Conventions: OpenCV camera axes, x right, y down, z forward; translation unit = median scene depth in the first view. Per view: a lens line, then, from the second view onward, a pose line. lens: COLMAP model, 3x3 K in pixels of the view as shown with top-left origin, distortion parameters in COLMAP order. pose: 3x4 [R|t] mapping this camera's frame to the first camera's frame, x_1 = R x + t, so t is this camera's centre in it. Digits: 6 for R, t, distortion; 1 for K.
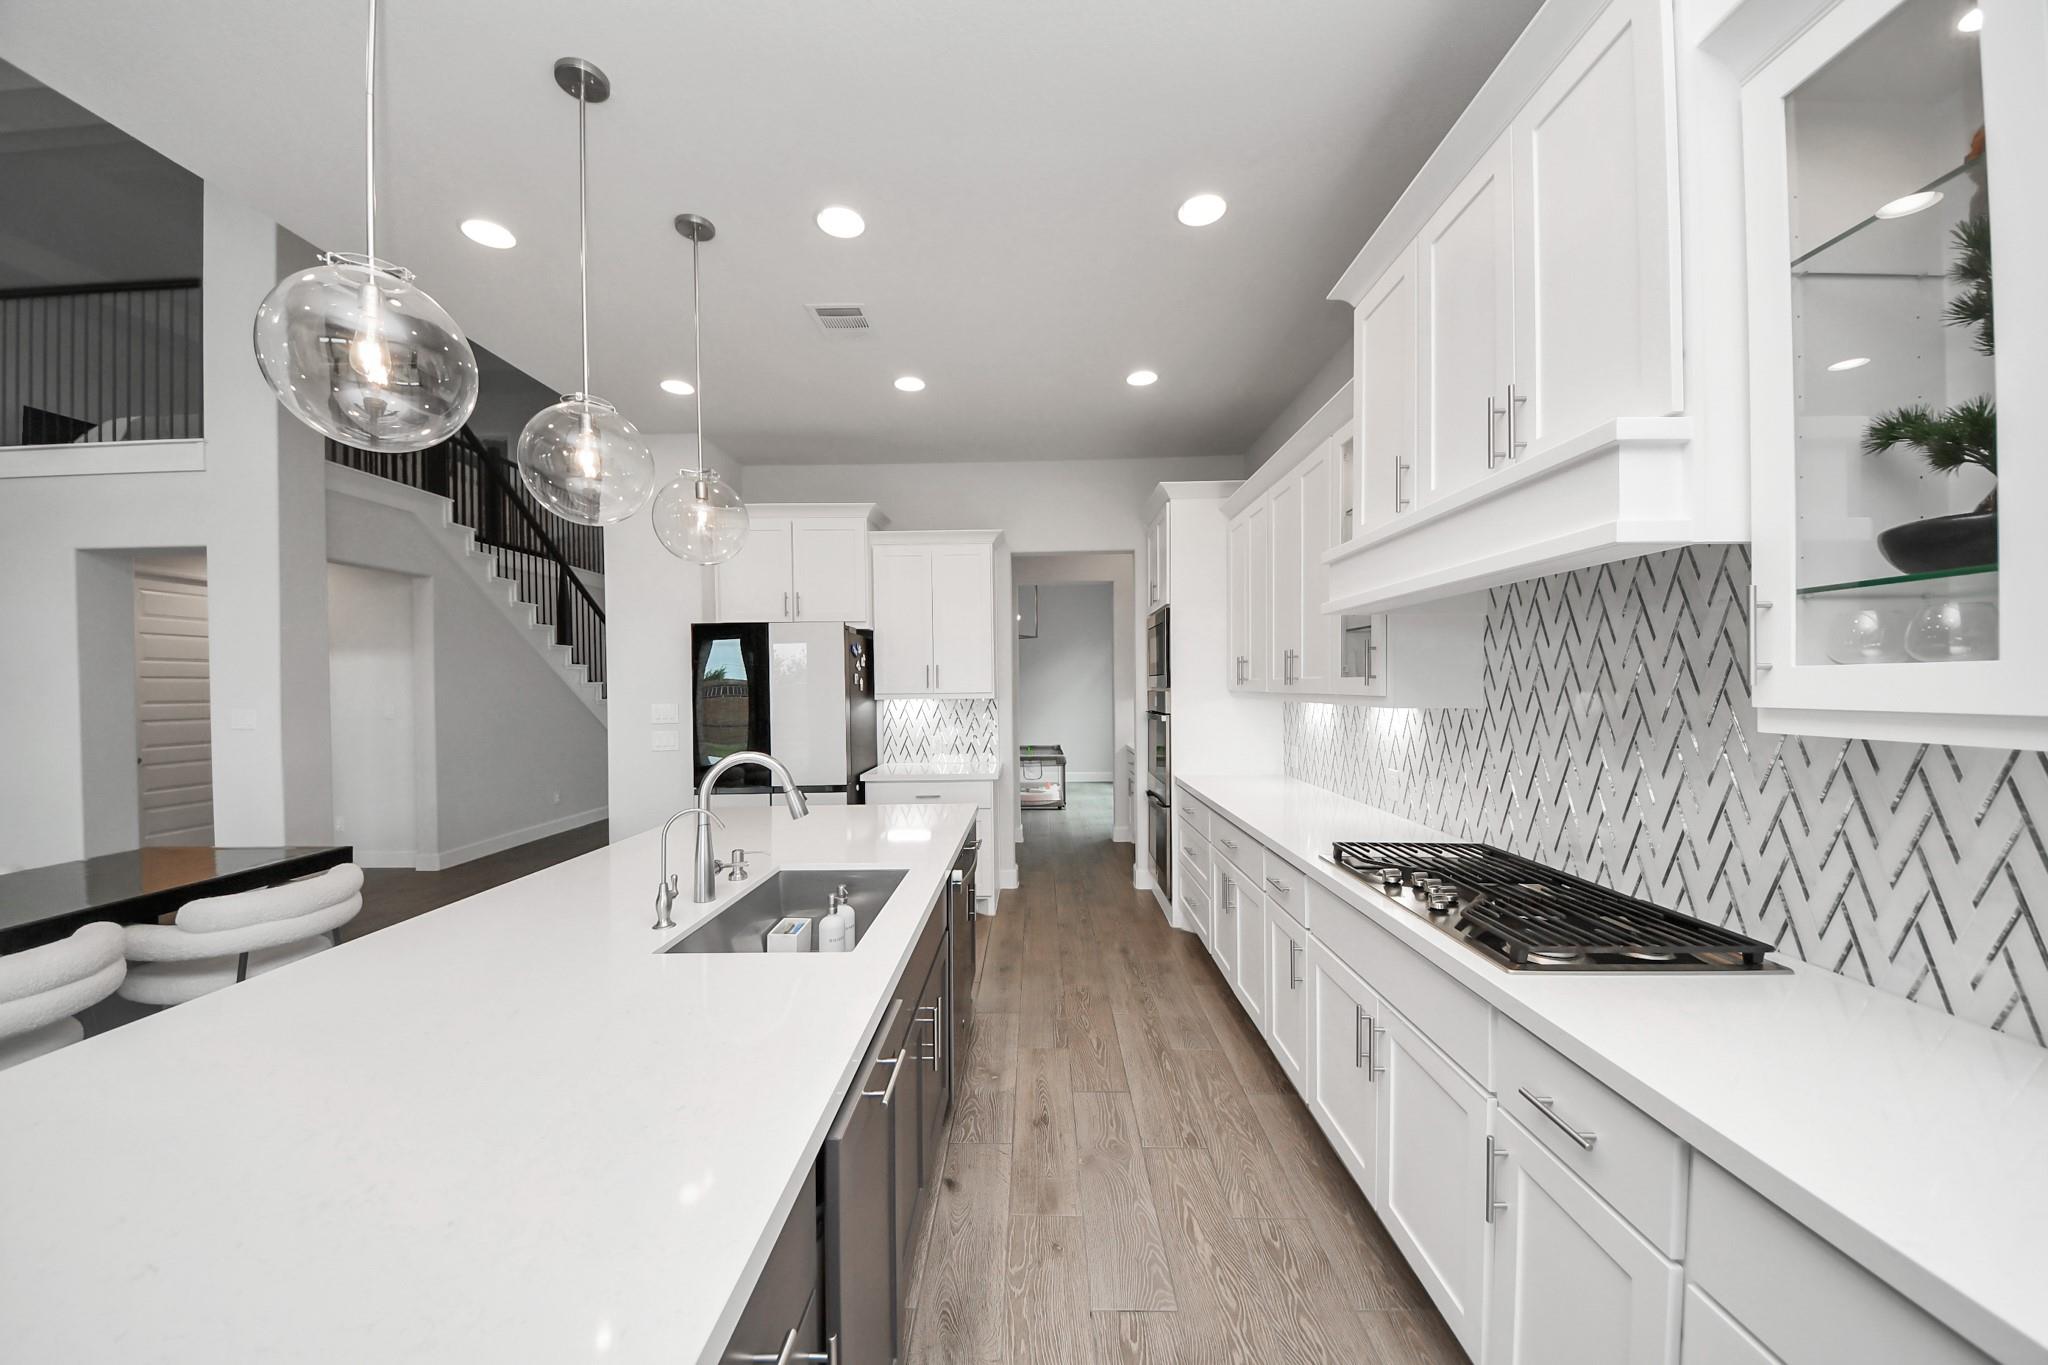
lens RADIAL K [[754.3, 0, 1007.5], [0, 754.3, 694.4], [0, 0, 1]] dist [0.001587, -0.004843]
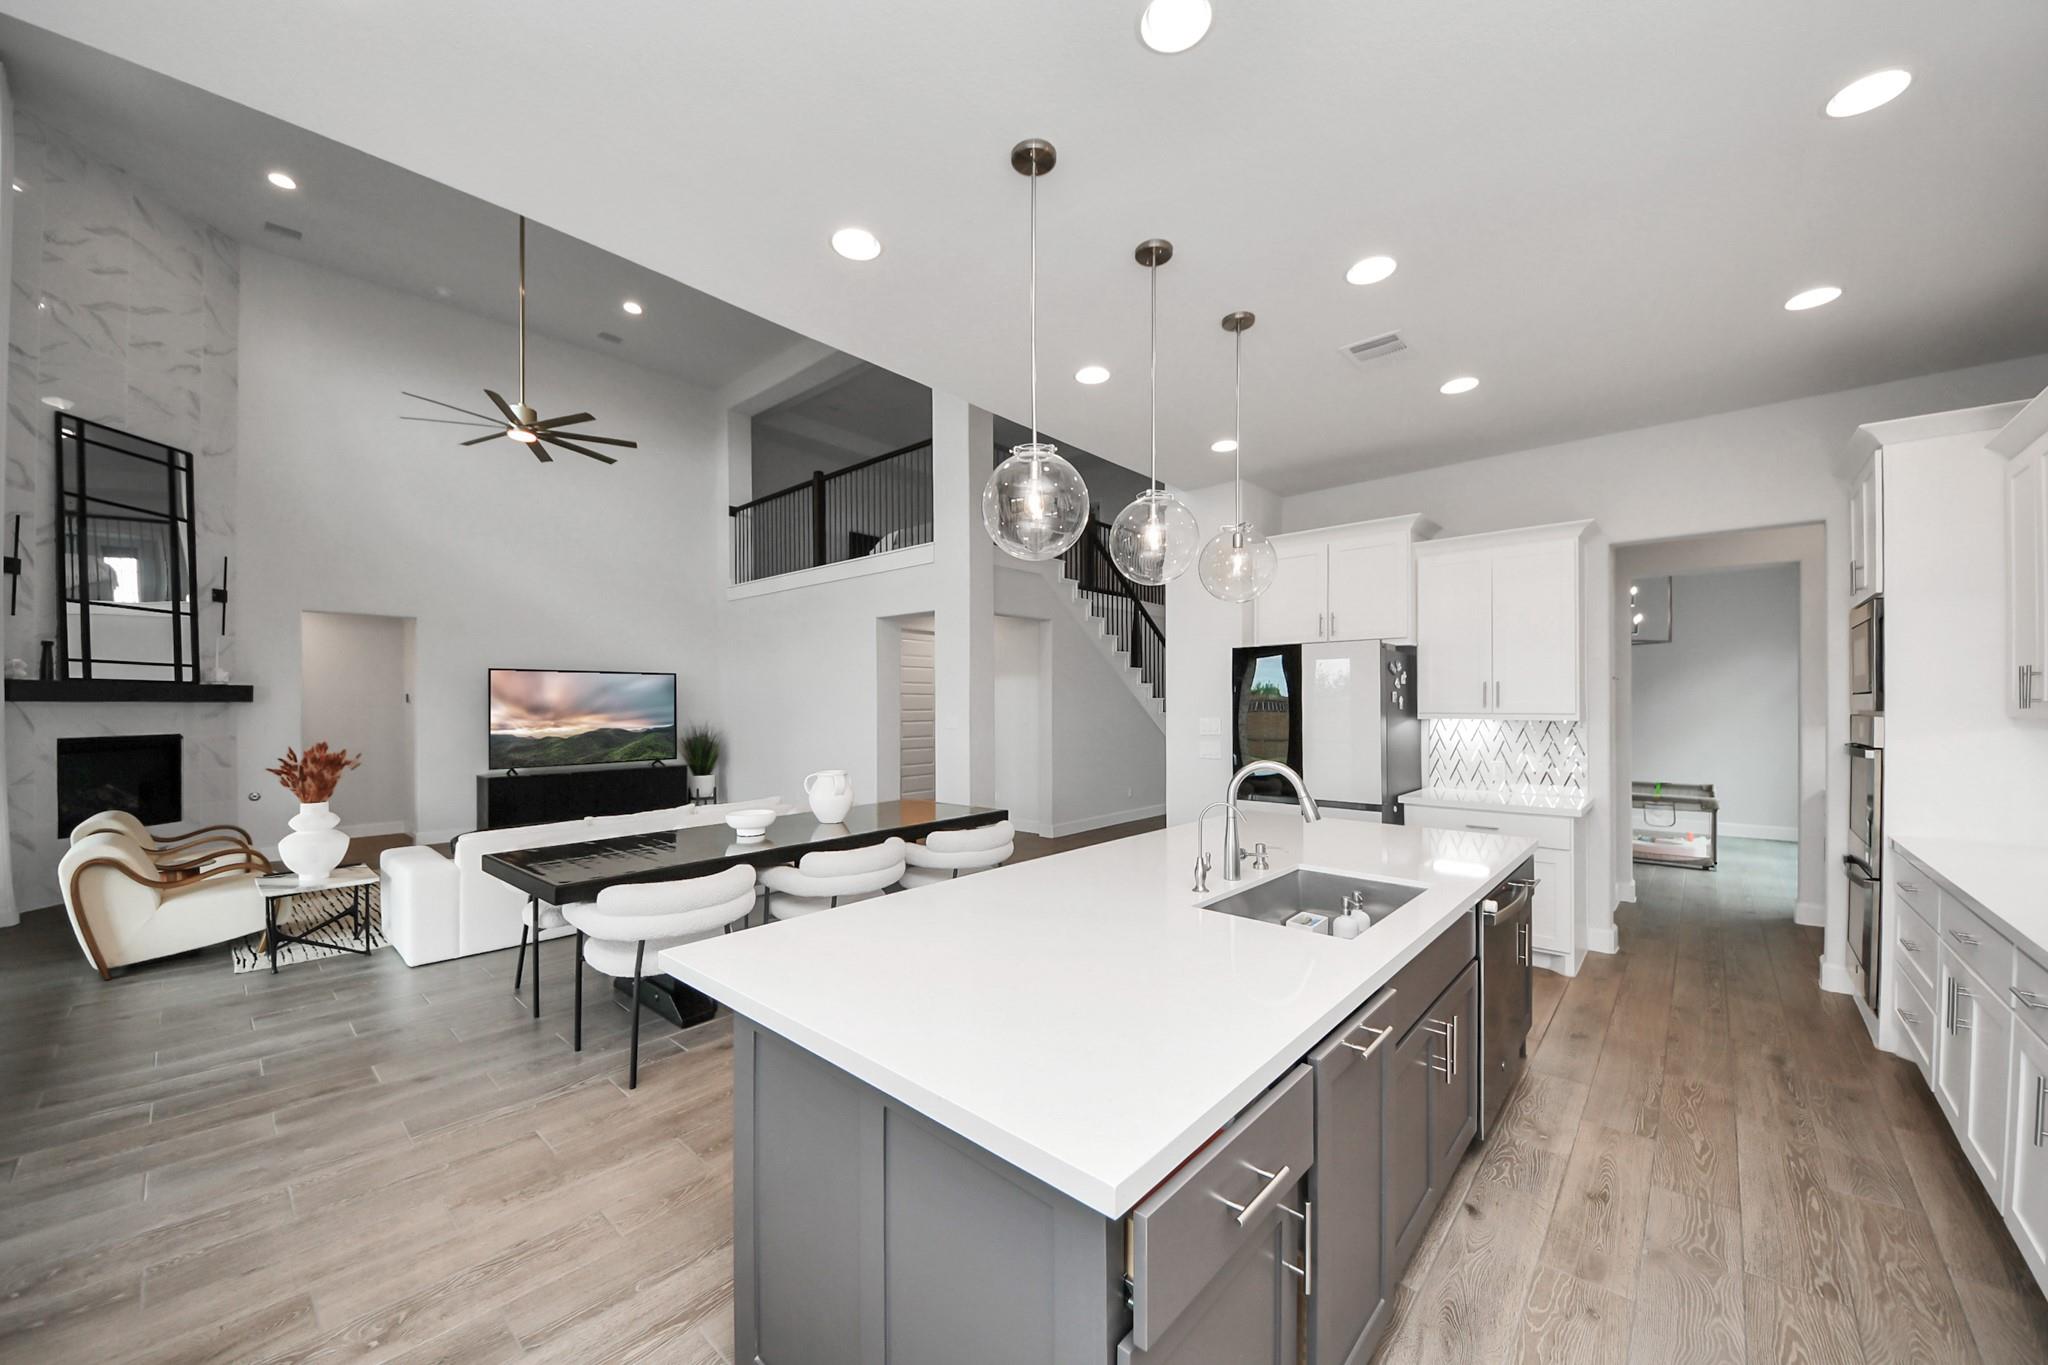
lens RADIAL K [[754.3, 0, 1013.3], [0, 754.3, 702.5], [0, 0, 1]] dist [0.001587, -0.004843]
pose [[0.771812, 0.010055, -0.635771, 0.054289], [-0.016548, 0.999854, -0.004275, -0.000965], [0.635635, 0.013820, 0.771866, -0.100426]]
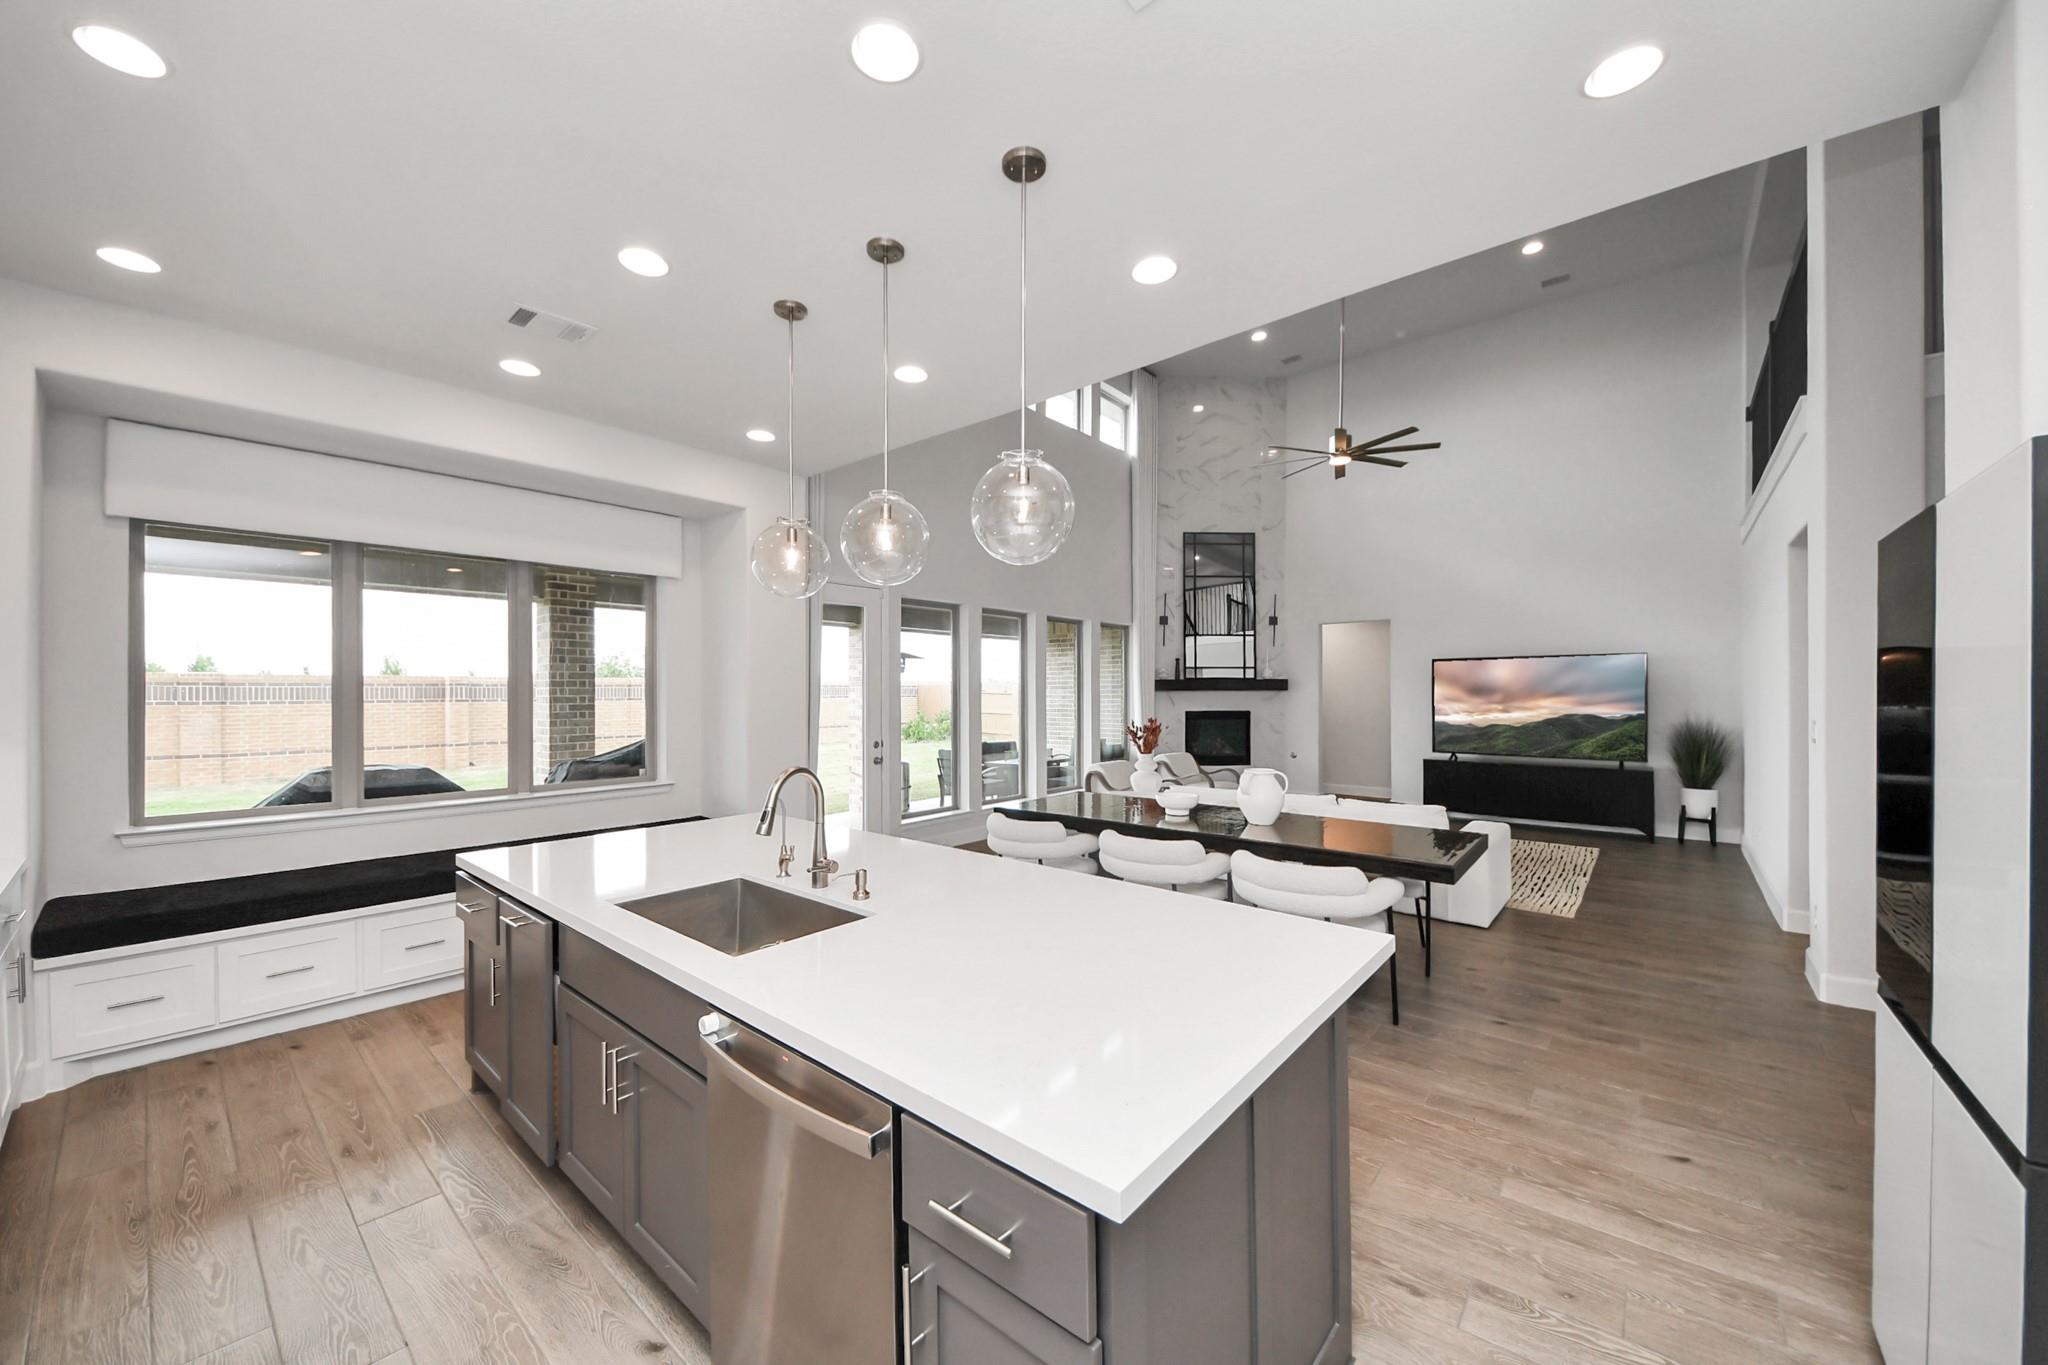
lens RADIAL K [[754.3, 0, 1011.0], [0, 754.3, 686.5], [0, 0, 1]] dist [0.001587, -0.004843]
pose [[-0.621680, 0.013010, -0.783164, 0.194909], [0.004084, 0.999902, 0.013369, -0.035953], [0.783261, 0.005113, -0.621672, 1.153100]]
